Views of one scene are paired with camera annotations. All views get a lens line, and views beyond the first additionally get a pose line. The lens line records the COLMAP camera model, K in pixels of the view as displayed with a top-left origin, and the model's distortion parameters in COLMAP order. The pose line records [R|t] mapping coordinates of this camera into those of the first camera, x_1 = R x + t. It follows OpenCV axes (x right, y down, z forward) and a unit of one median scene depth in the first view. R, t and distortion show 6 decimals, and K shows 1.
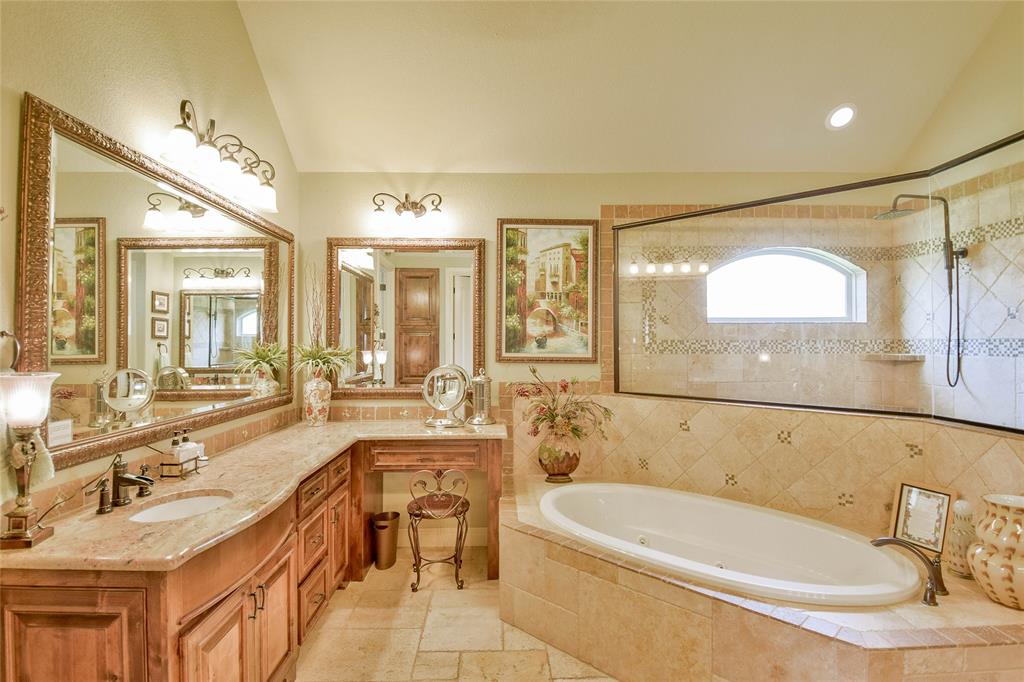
lens RADIAL K [[507.9, 0, 512.0], [0, 507.9, 341.6], [0, 0, 1]] dist [-0.012782, -0.000130]
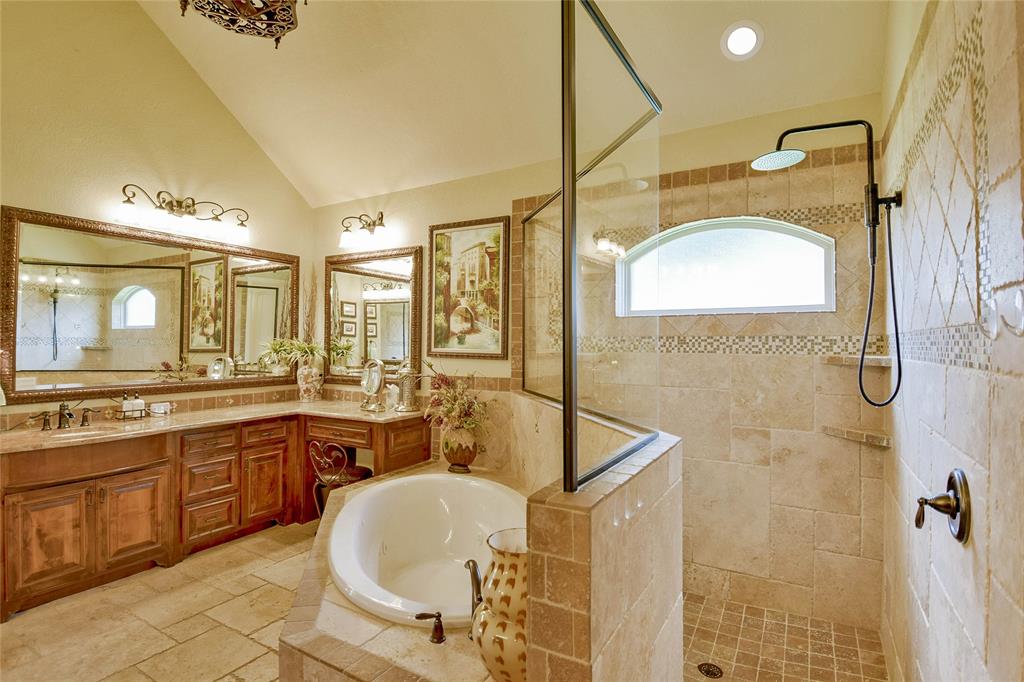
lens RADIAL K [[507.9, 0, 512.8], [0, 507.9, 339.3], [0, 0, 1]] dist [-0.012782, -0.000130]
pose [[0.850229, 0.001473, -0.526411, 0.702910], [-0.003652, 0.999989, -0.003101, 0.005728], [0.526400, 0.004559, 0.850225, 0.159401]]
